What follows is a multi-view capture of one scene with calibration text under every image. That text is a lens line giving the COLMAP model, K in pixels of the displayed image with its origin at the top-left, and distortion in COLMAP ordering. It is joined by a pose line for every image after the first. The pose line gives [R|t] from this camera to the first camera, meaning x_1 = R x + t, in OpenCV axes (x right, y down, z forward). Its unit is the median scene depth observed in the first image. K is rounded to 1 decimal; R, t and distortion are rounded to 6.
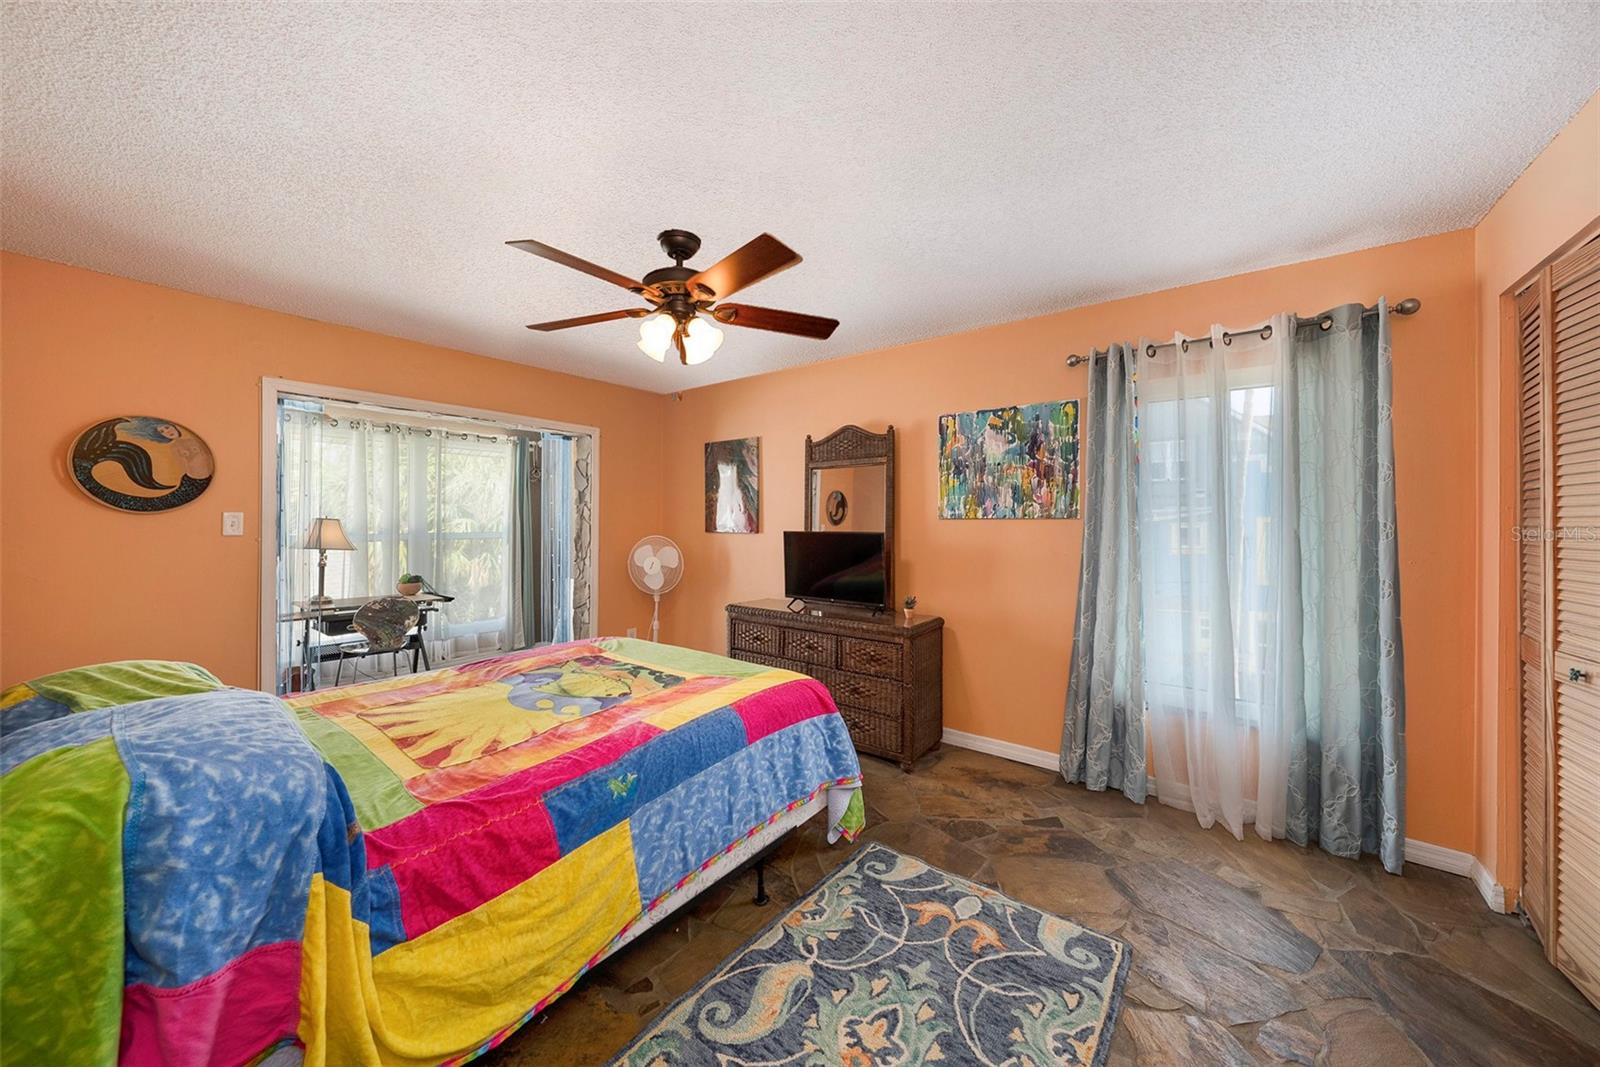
lens RADIAL K [[564.8, 0, 804.3], [0, 564.8, 527.2], [0, 0, 1]] dist [-0.015897, 0.002088]
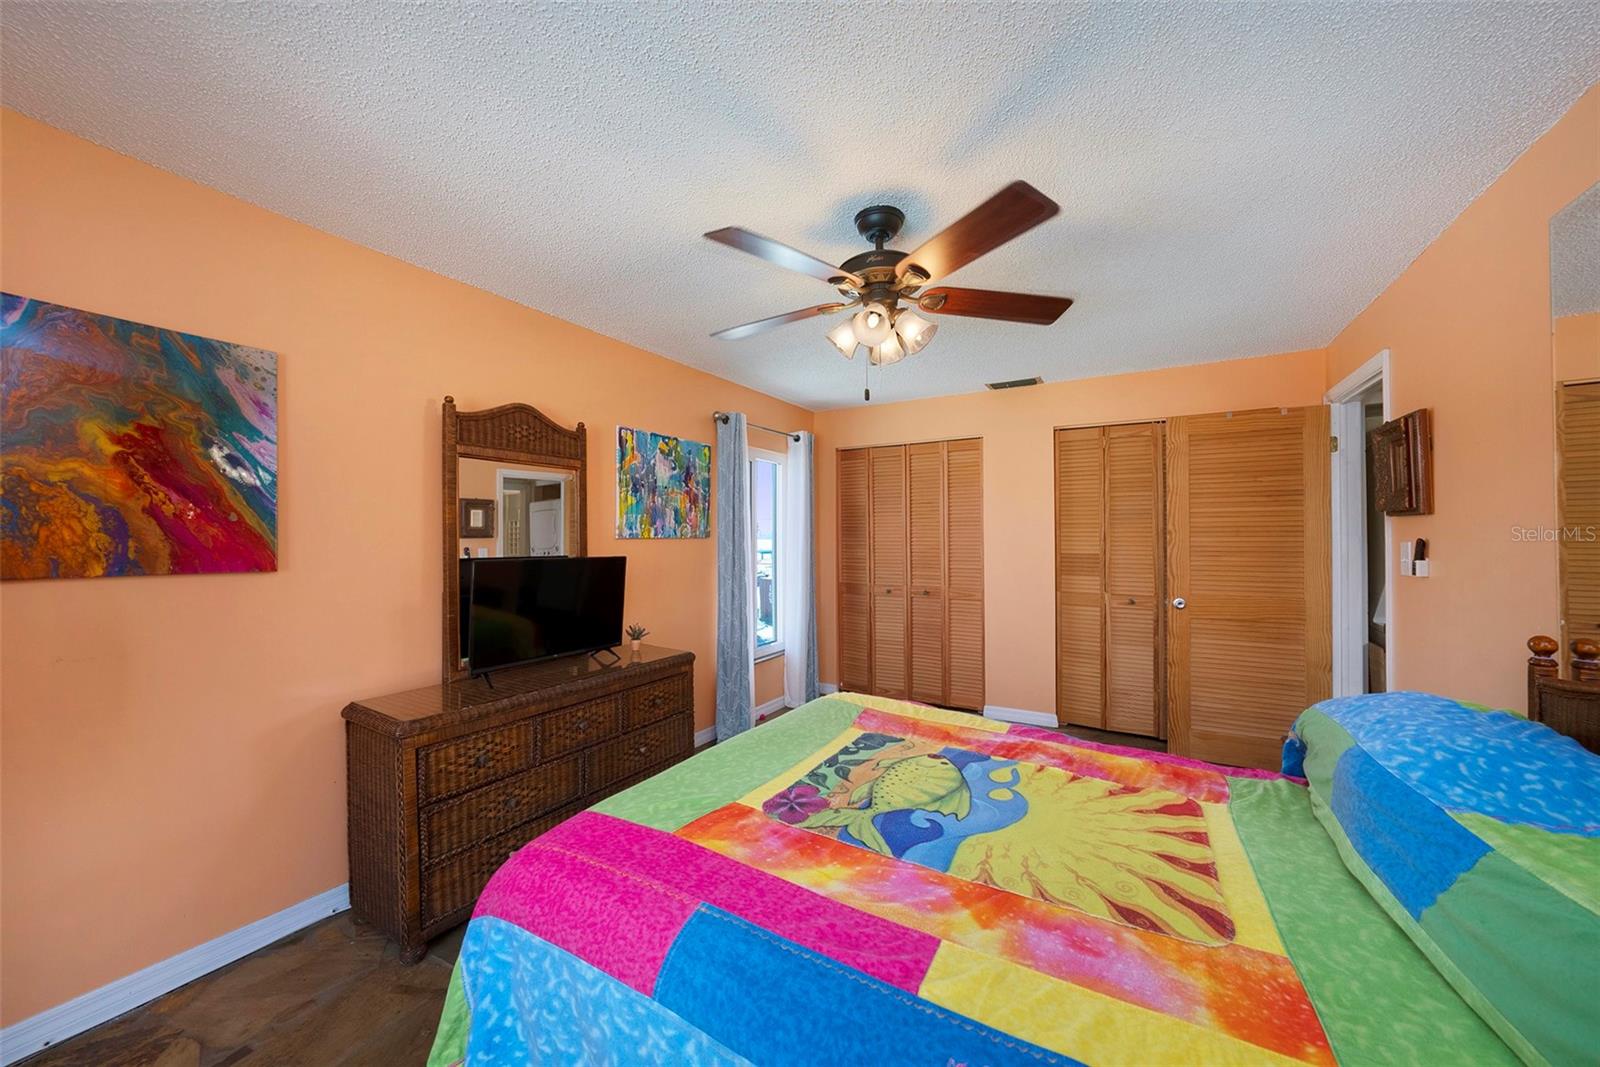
lens RADIAL K [[564.8, 0, 804.4], [0, 564.8, 529.9], [0, 0, 1]] dist [-0.015897, 0.002088]
pose [[-0.113240, 0.007288, 0.993541, -0.780155], [0.006235, 0.999959, -0.006625, -0.022927], [-0.993548, 0.005444, -0.113281, 0.890536]]
